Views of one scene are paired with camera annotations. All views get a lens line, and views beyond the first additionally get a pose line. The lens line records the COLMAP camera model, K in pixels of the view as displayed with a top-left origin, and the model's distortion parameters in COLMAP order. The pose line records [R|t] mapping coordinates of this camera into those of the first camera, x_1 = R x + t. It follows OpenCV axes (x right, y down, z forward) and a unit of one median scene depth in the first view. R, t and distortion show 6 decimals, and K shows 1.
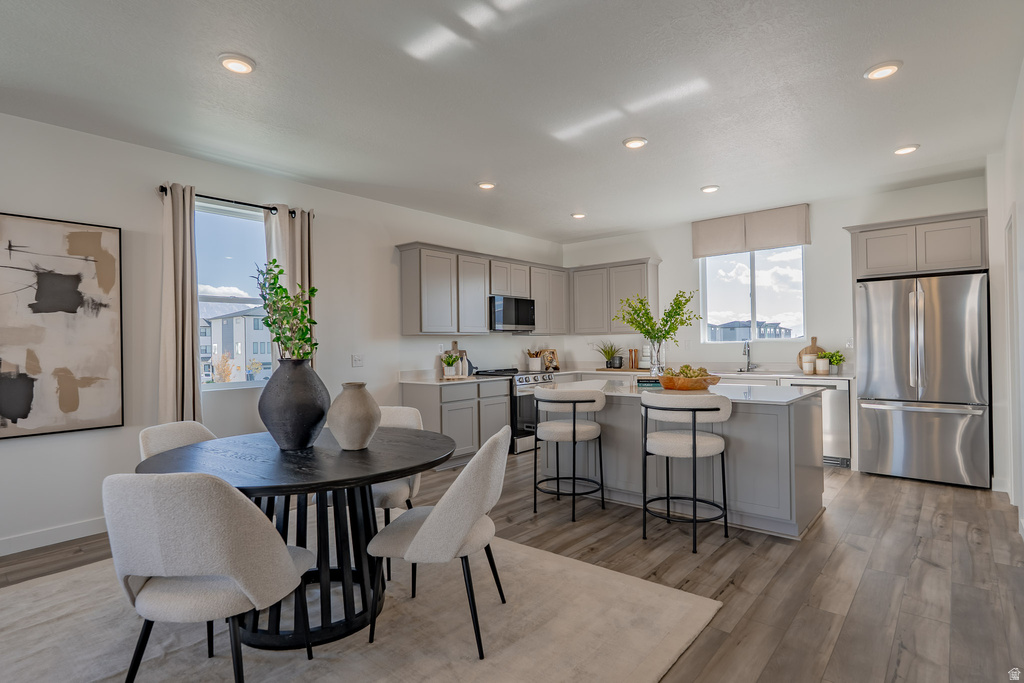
lens RADIAL K [[529.6, 0, 512.0], [0, 529.6, 341.5], [0, 0, 1]] dist [0.001378, 0.000316]
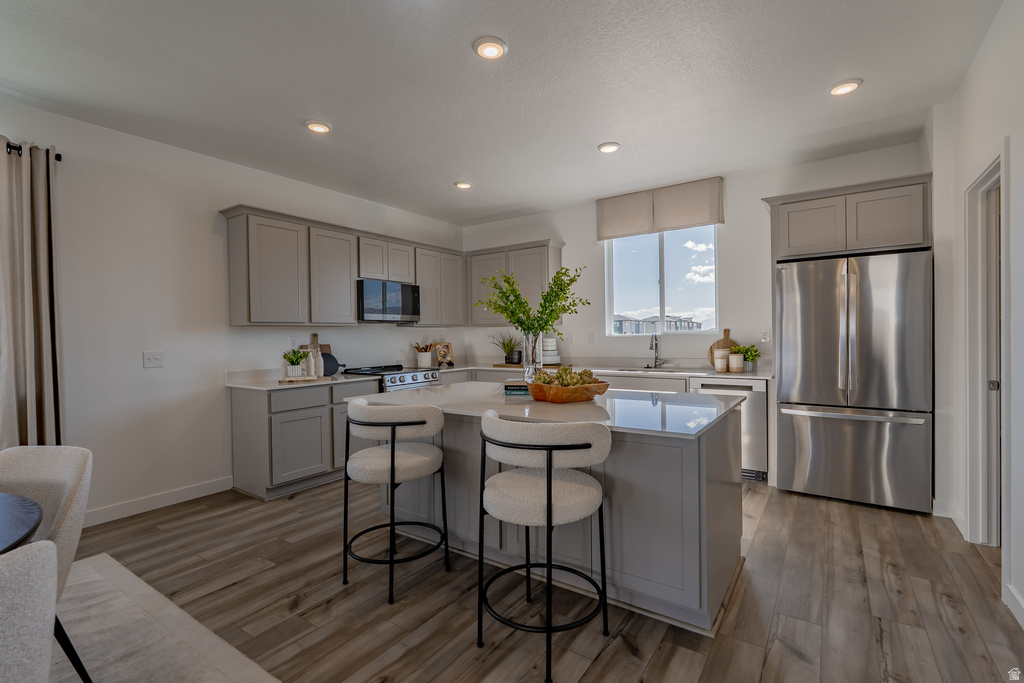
lens RADIAL K [[468.5, 0, 512.0], [0, 468.5, 341.5], [0, 0, 1]] dist [-0.000999, -0.000131]
pose [[0.994949, -0.001129, 0.100371, 0.168932], [-0.000581, 0.999855, 0.017008, -0.001106], [-0.100375, -0.016980, 0.994805, 0.322965]]
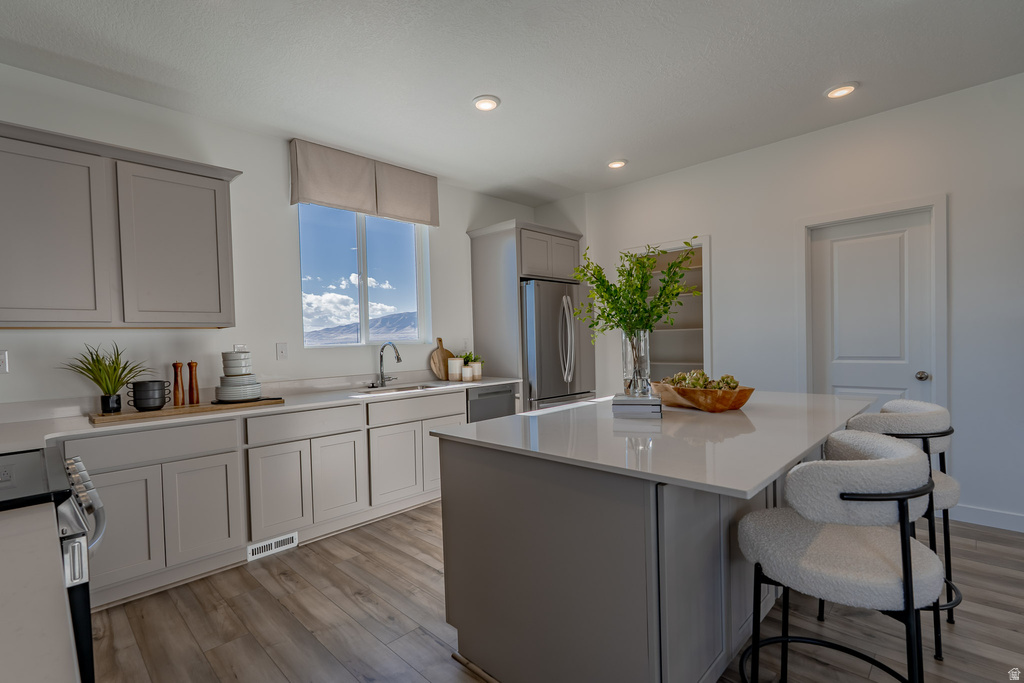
lens RADIAL K [[468.5, 0, 512.0], [0, 468.5, 341.5], [0, 0, 1]] dist [-0.000999, -0.000131]
pose [[0.074197, 0.012325, 0.997167, -0.215241], [0.022765, 0.999642, -0.014050, 0.013567], [-0.996984, 0.023743, 0.073890, 1.036243]]
